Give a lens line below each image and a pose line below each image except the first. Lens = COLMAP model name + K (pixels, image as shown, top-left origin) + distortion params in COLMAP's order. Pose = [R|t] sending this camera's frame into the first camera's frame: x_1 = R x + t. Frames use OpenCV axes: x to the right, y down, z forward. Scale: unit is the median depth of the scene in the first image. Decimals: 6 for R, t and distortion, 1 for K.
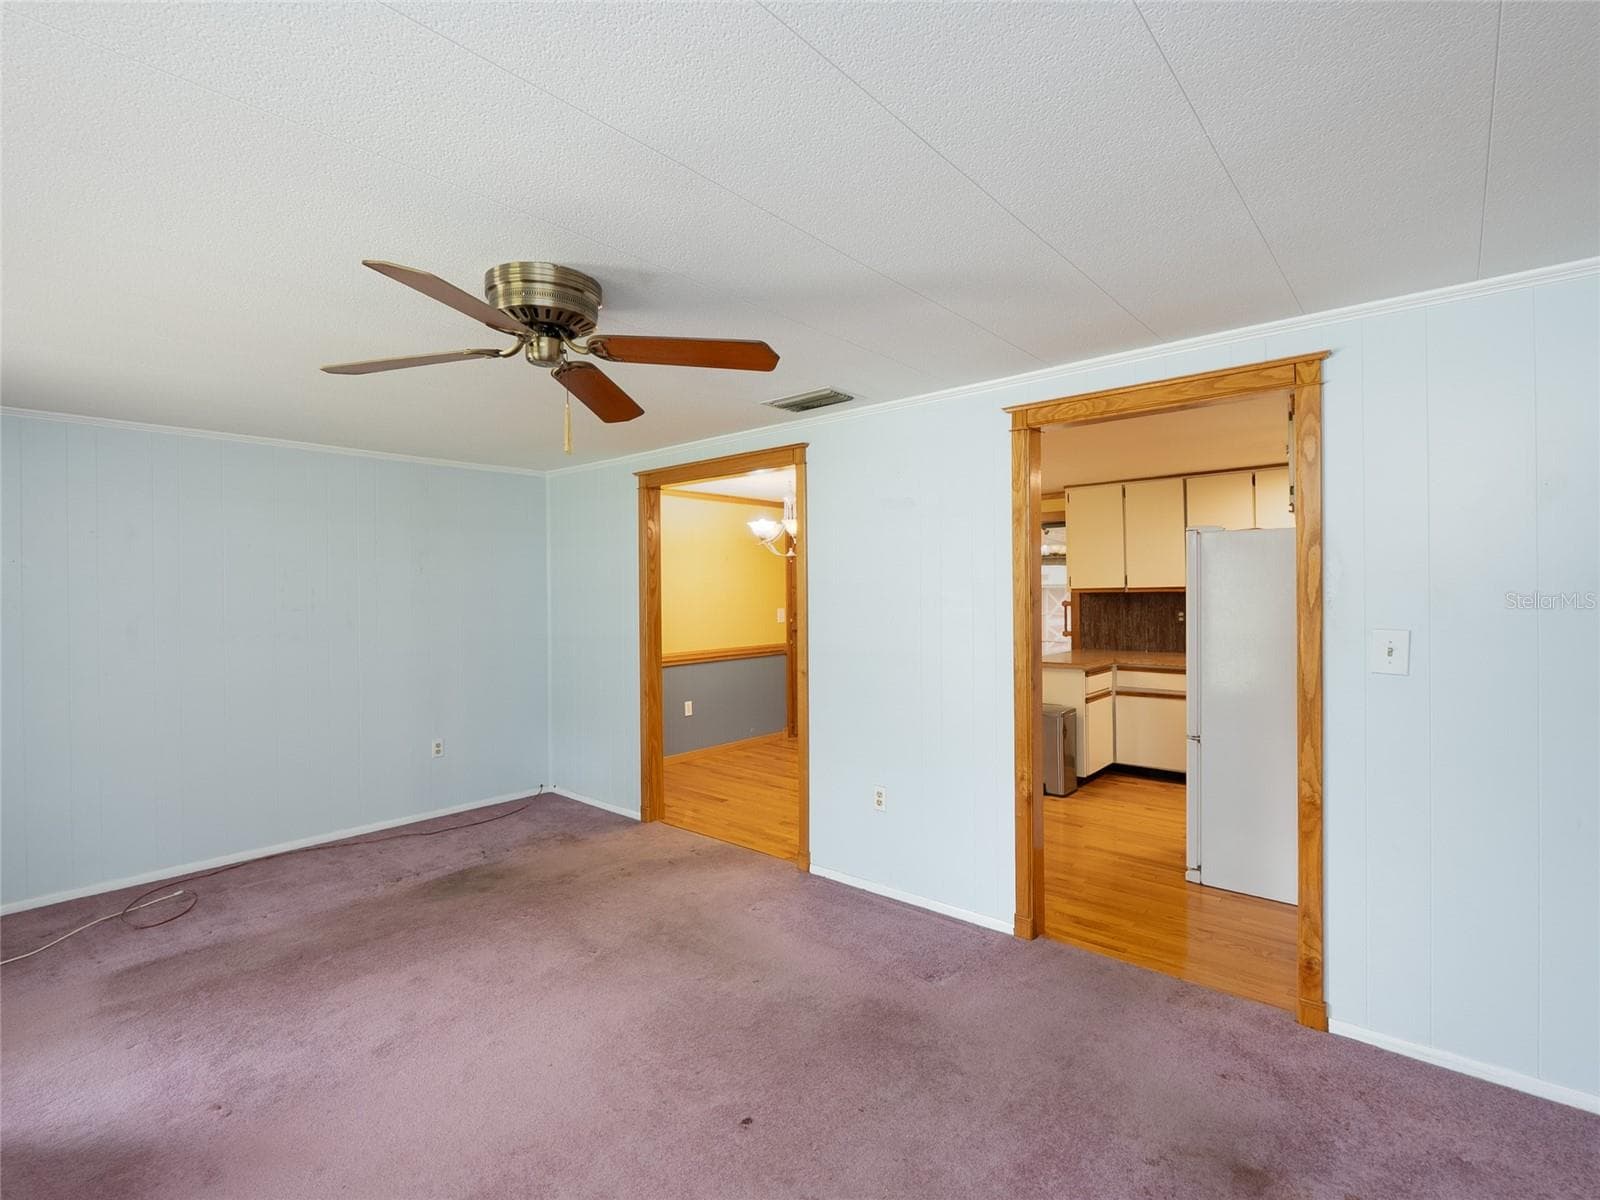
lens RADIAL K [[803.6, 0, 800.0], [0, 803.6, 600.0], [0, 0, 1]] dist [-0.002365, -0.000333]
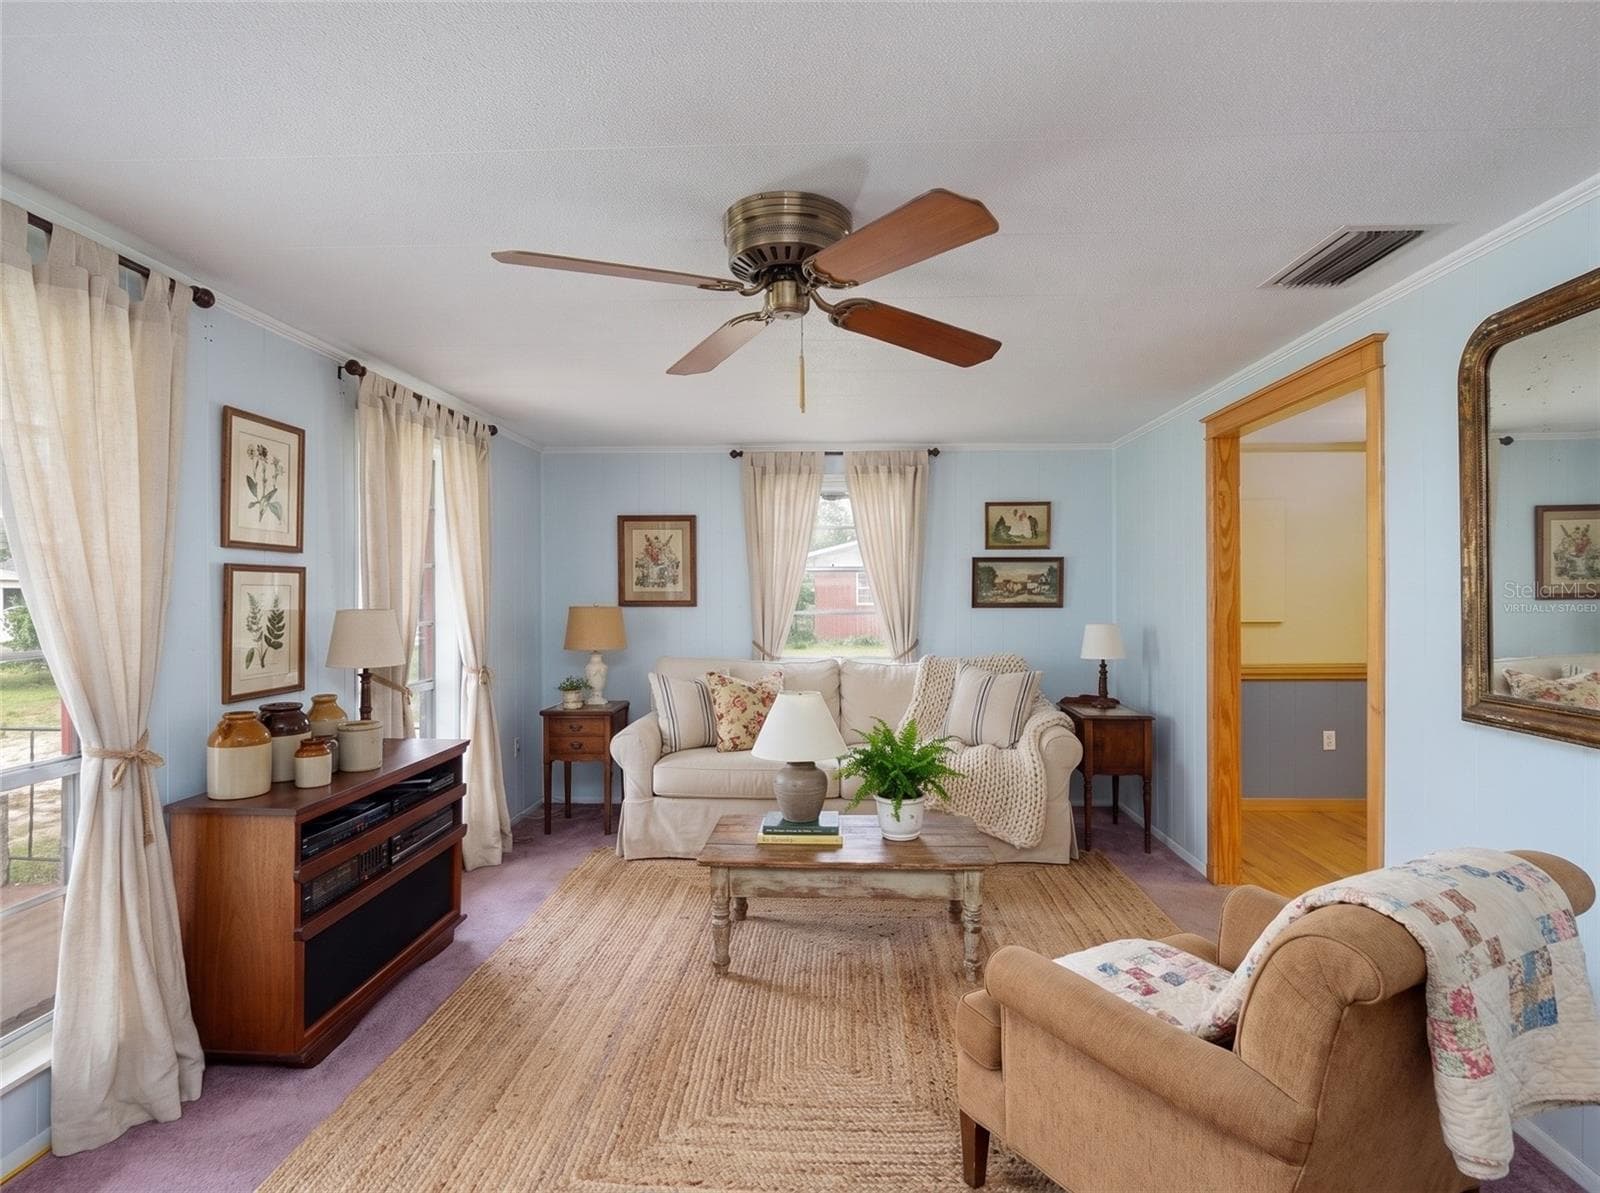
lens RADIAL K [[803.6, 0, 800.0], [0, 803.6, 596.5], [0, 0, 1]] dist [-0.002365, -0.000333]
pose [[0.628718, 0.004557, -0.777620, 0.227943], [-0.000559, 0.999985, 0.005408, 0.000965], [0.777633, -0.002965, 0.628711, 0.305190]]
